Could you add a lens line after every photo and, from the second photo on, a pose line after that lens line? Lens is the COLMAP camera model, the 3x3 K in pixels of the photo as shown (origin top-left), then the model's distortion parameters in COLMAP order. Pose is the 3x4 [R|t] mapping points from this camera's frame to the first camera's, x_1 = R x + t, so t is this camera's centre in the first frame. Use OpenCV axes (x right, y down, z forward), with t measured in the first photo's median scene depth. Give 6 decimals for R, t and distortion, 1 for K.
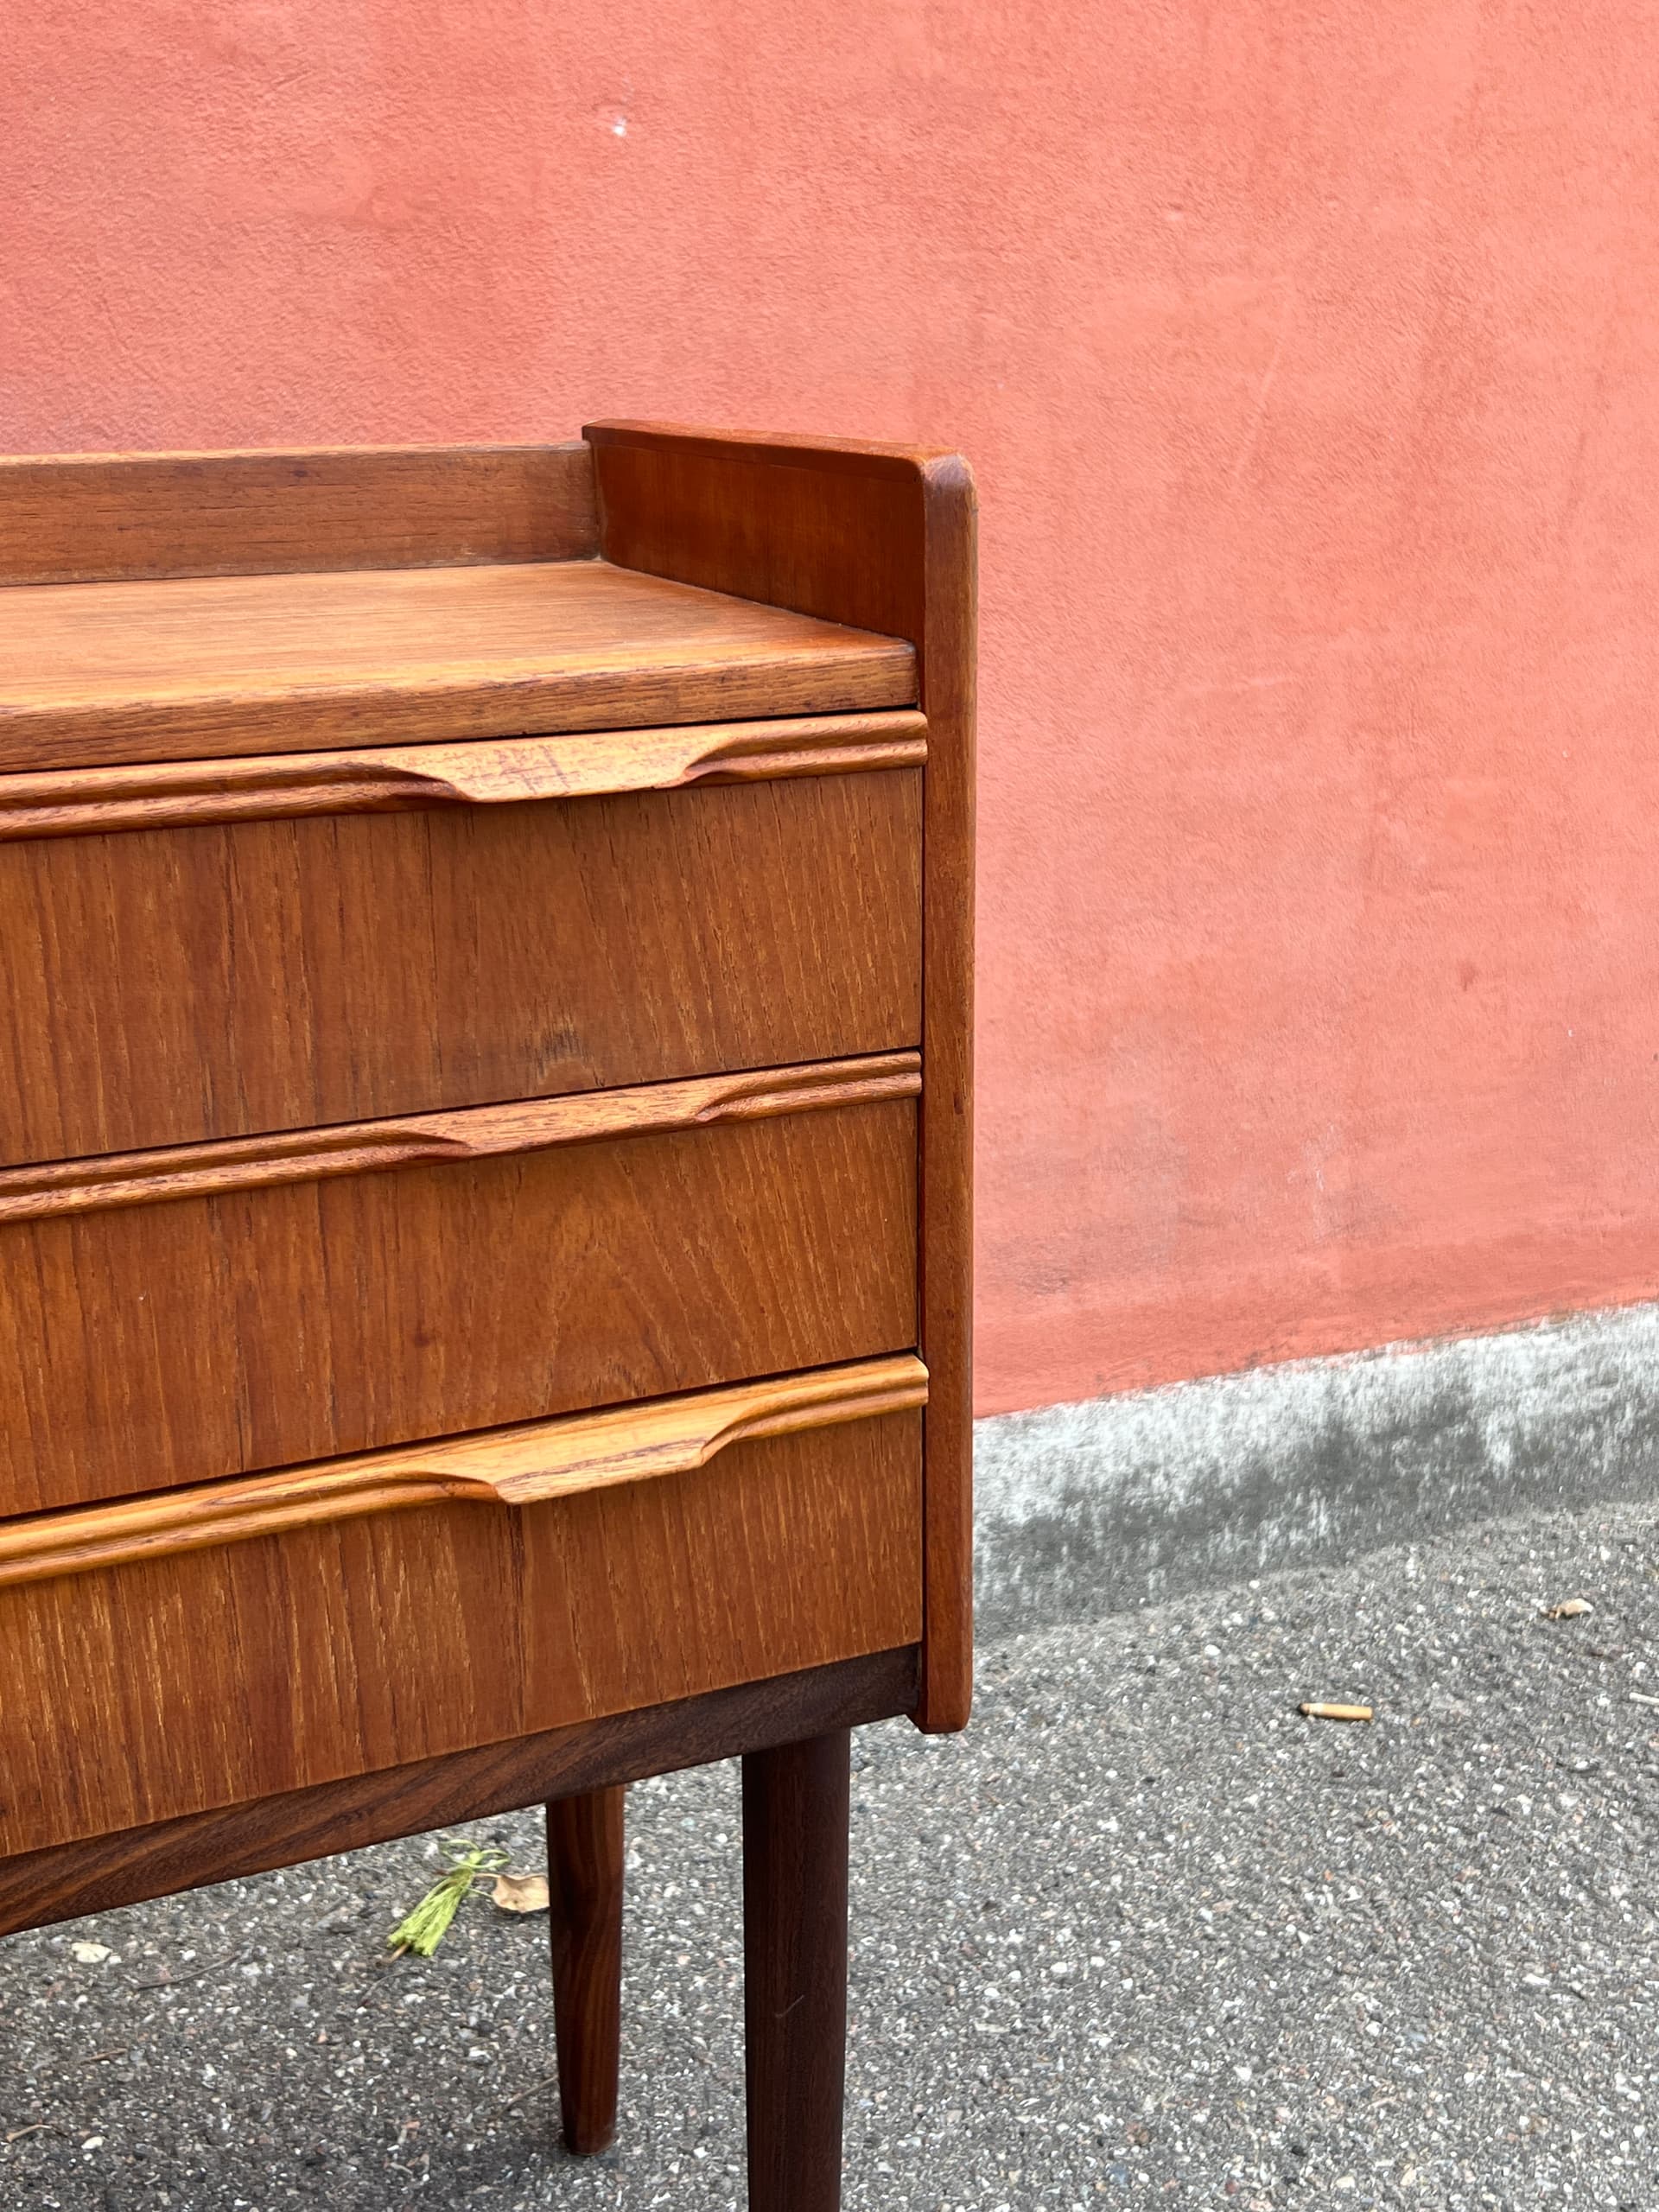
lens RADIAL K [[2432.7, 0, 838.6], [0, 2432.7, 1100.8], [0, 0, 1]] dist [0.112311, -0.279583]
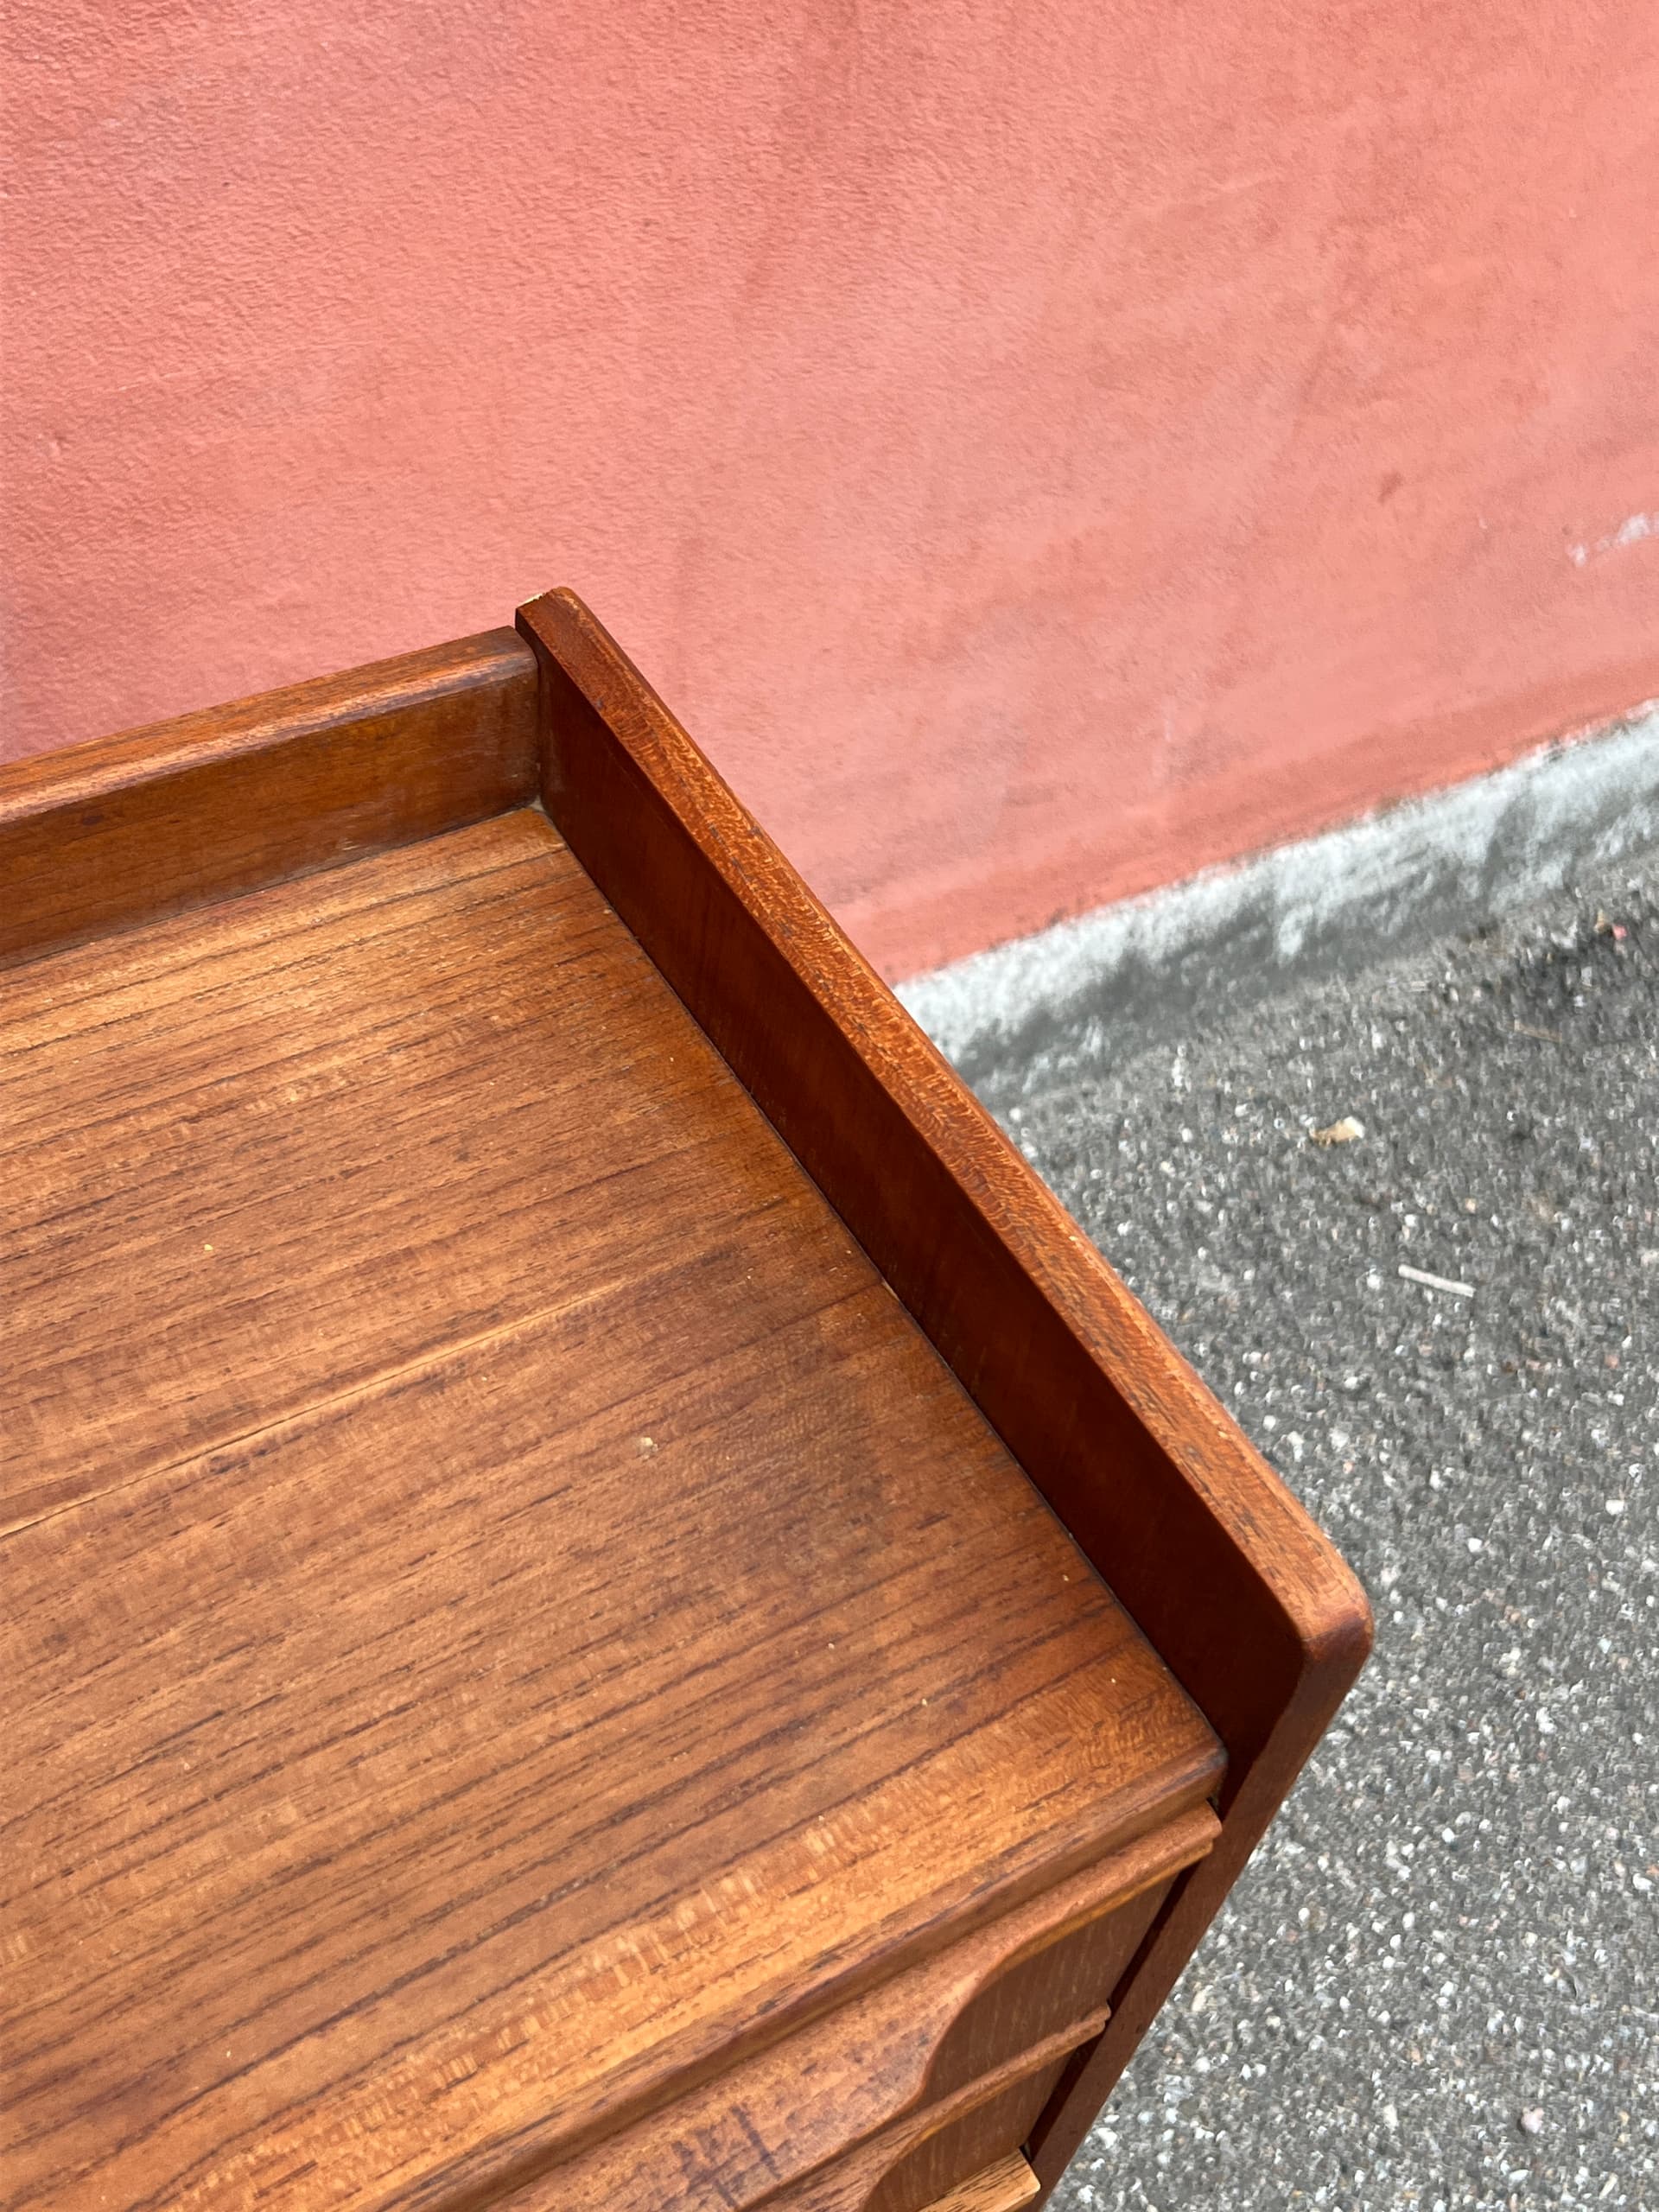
lens RADIAL K [[2629.2, 0, 801.5], [0, 2629.2, 1116.4], [0, 0, 1]] dist [0.160186, -0.473685]
pose [[0.980016, -0.022435, 0.197651, -0.112201], [-0.089073, 0.838945, 0.536877, -0.356340], [-0.177863, -0.543753, 0.820181, 0.244174]]
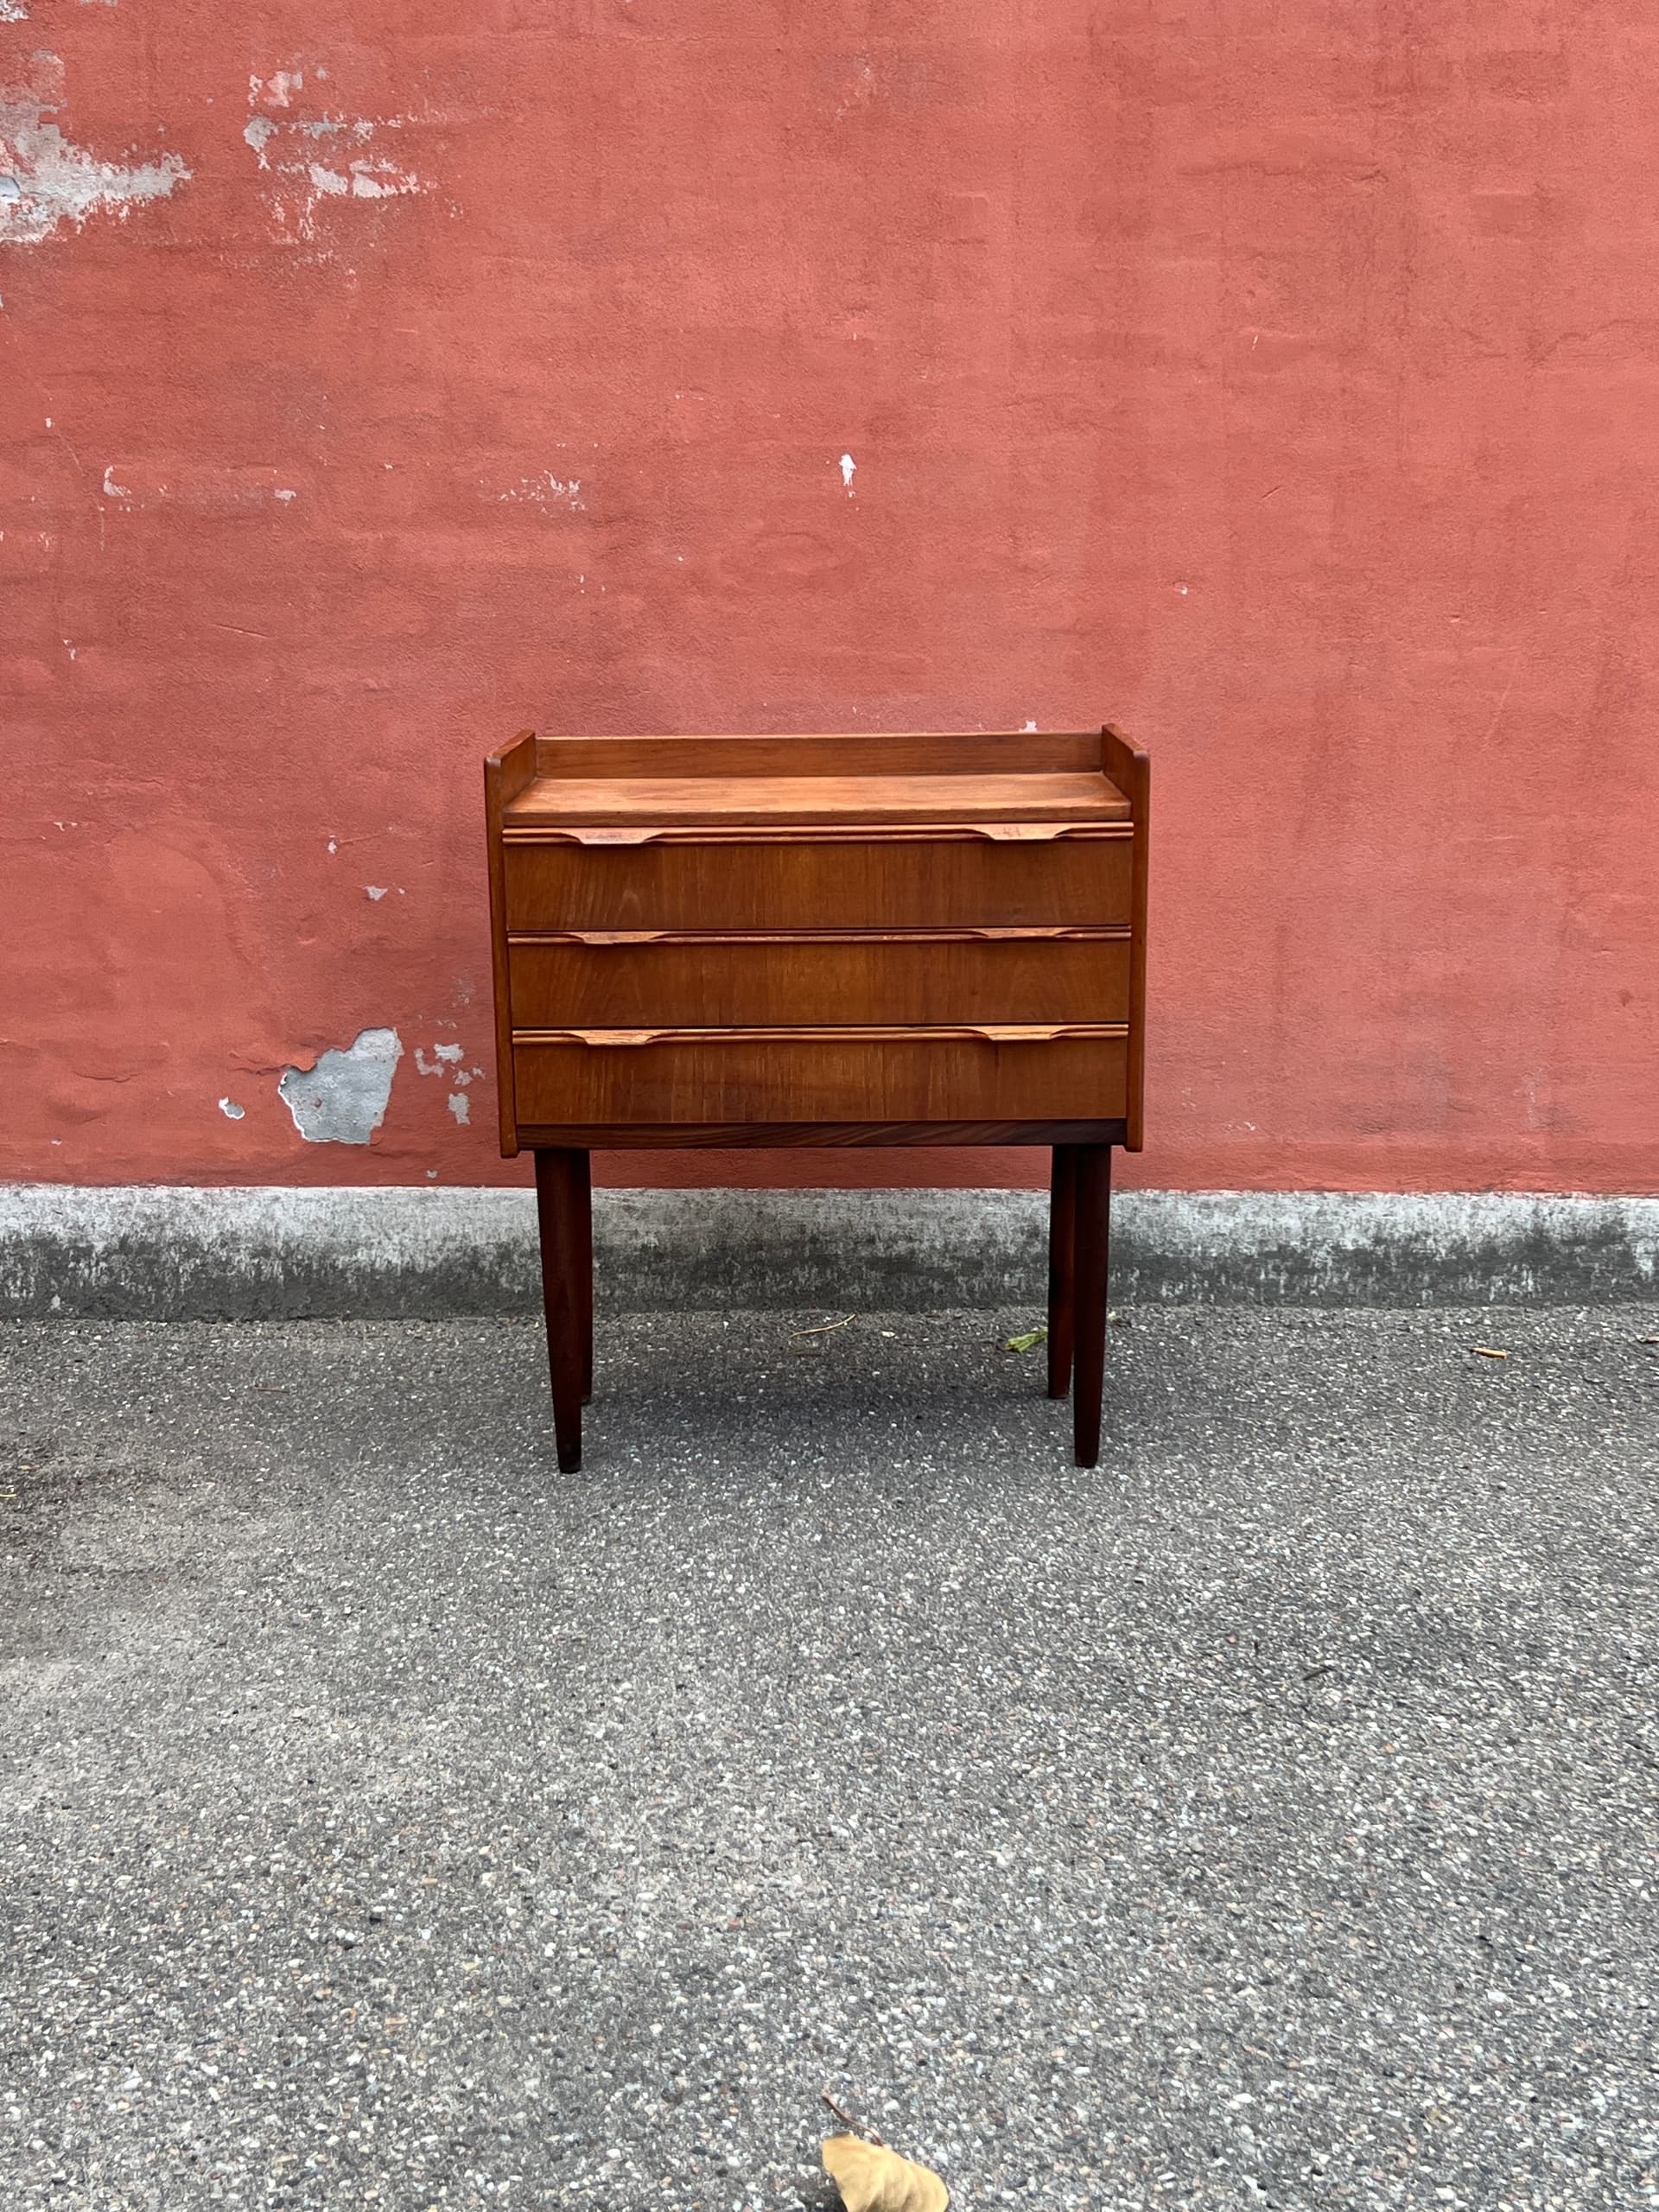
lens RADIAL K [[2609.6, 0, 820.8], [0, 2609.6, 1122.7], [0, 0, 1]] dist [0.186740, -0.596720]
pose [[0.915667, 0.093149, -0.390994, 0.546787], [-0.119838, 0.991802, -0.044364, 0.233270], [0.383656, 0.087479, 0.919323, -1.237755]]
